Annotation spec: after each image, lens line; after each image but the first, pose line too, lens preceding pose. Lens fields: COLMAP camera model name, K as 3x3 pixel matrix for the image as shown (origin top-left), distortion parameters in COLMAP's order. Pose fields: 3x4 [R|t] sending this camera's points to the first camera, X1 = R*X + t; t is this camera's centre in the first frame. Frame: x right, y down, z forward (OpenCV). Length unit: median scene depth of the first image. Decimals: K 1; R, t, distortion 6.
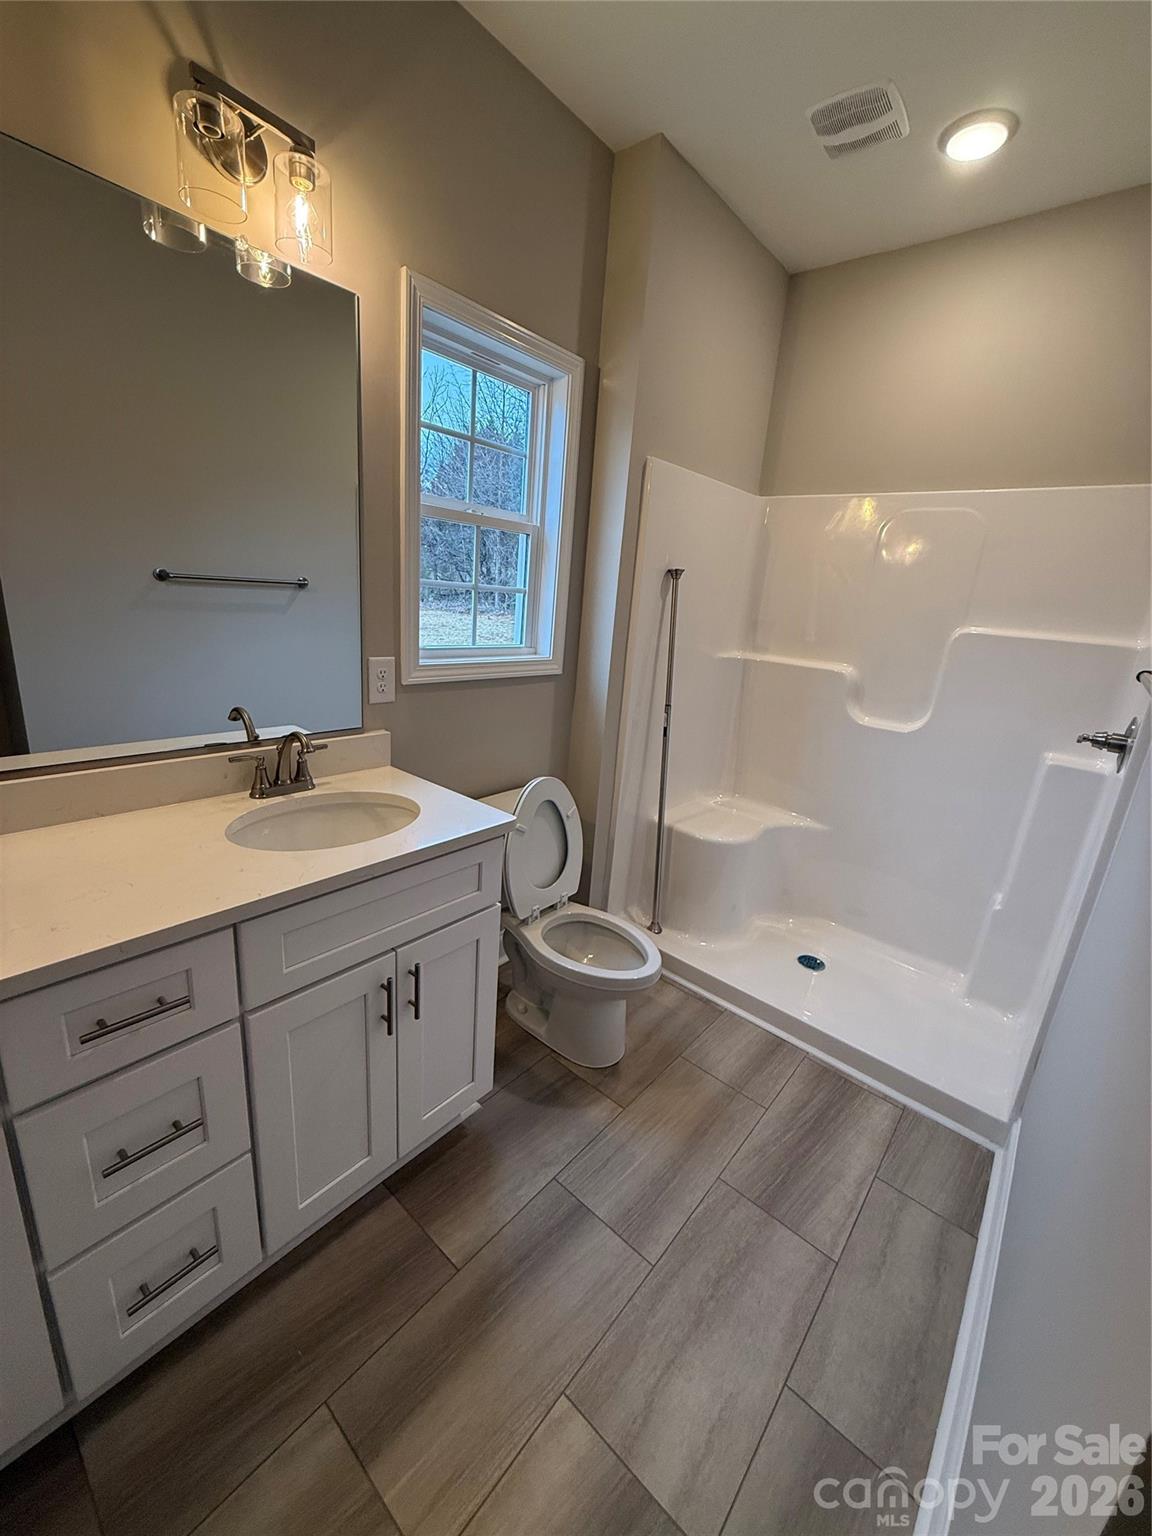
lens RADIAL K [[609.5, 0, 571.2], [0, 609.5, 766.2], [0, 0, 1]] dist [0.001014, -0.000600]
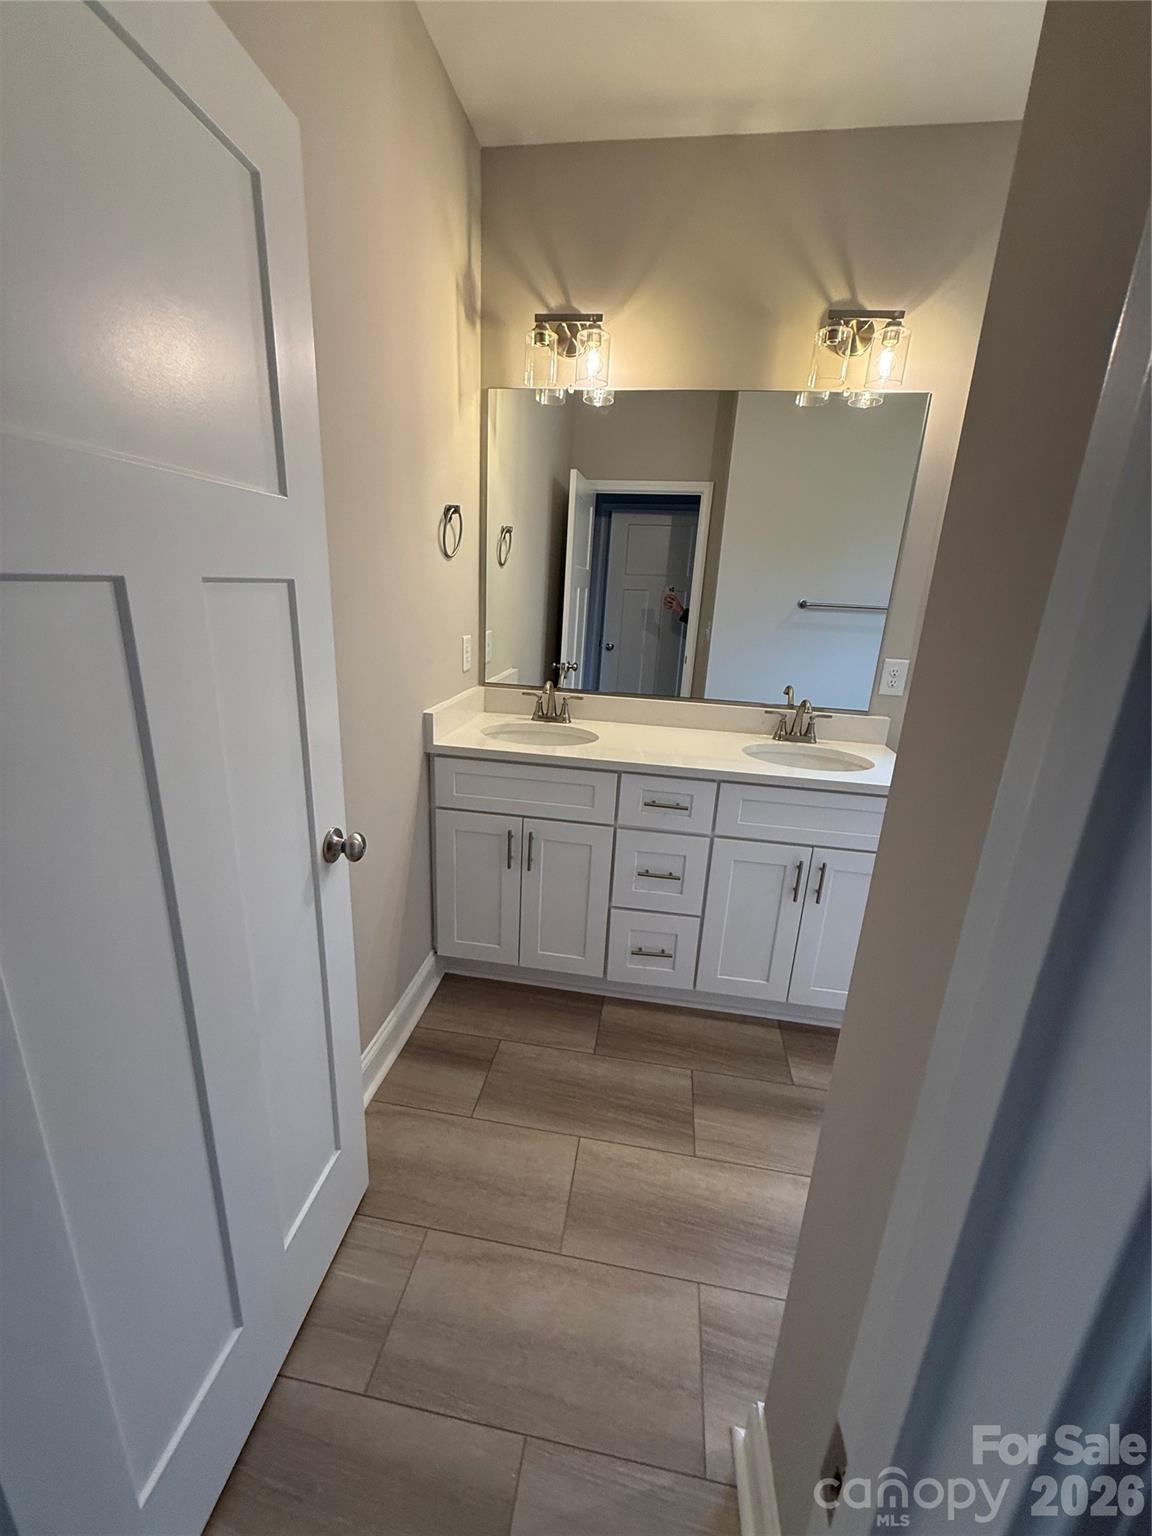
lens RADIAL K [[609.5, 0, 577.0], [0, 609.5, 764.0], [0, 0, 1]] dist [0.001014, -0.000600]
pose [[0.533281, 0.193208, -0.823579, 0.572092], [-0.241755, 0.967773, 0.070495, 0.141859], [0.810657, 0.161511, 0.562804, -0.311762]]
